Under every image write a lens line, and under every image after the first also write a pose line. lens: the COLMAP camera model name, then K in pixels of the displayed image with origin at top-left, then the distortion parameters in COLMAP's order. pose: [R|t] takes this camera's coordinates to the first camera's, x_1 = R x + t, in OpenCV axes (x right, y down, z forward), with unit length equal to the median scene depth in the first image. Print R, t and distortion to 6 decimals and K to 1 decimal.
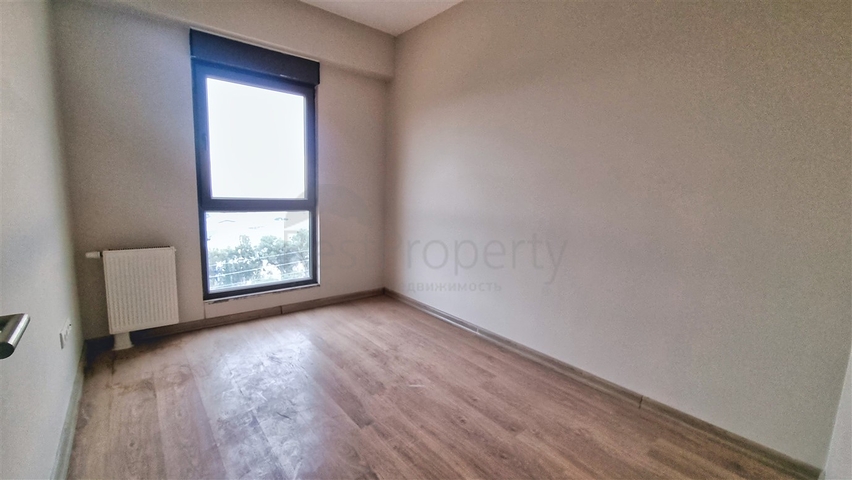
lens RADIAL K [[348.7, 0, 426.0], [0, 348.7, 240.0], [0, 0, 1]] dist [-0.000180, -0.000016]
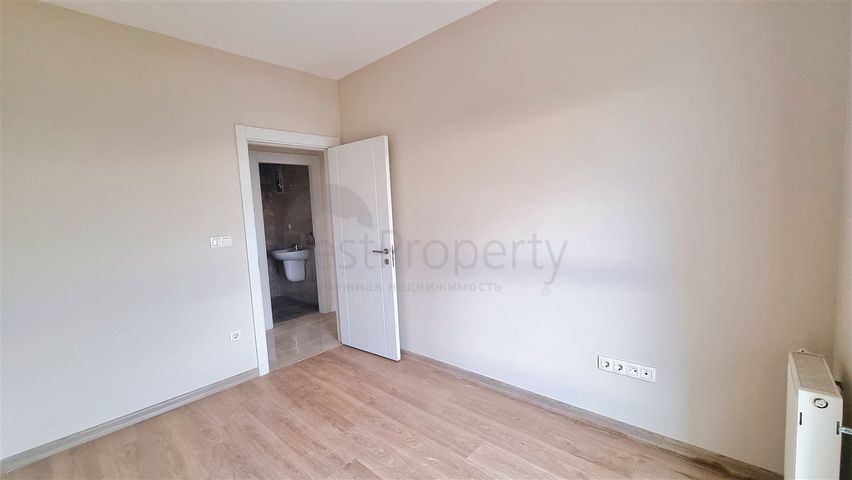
lens RADIAL K [[348.7, 0, 426.0], [0, 348.7, 240.0], [0, 0, 1]] dist [-0.000180, -0.000016]
pose [[-0.990220, 0.029640, -0.136330, -0.282944], [-0.000927, 0.975753, 0.218873, -0.393901], [0.139512, 0.216859, -0.966182, 1.981610]]
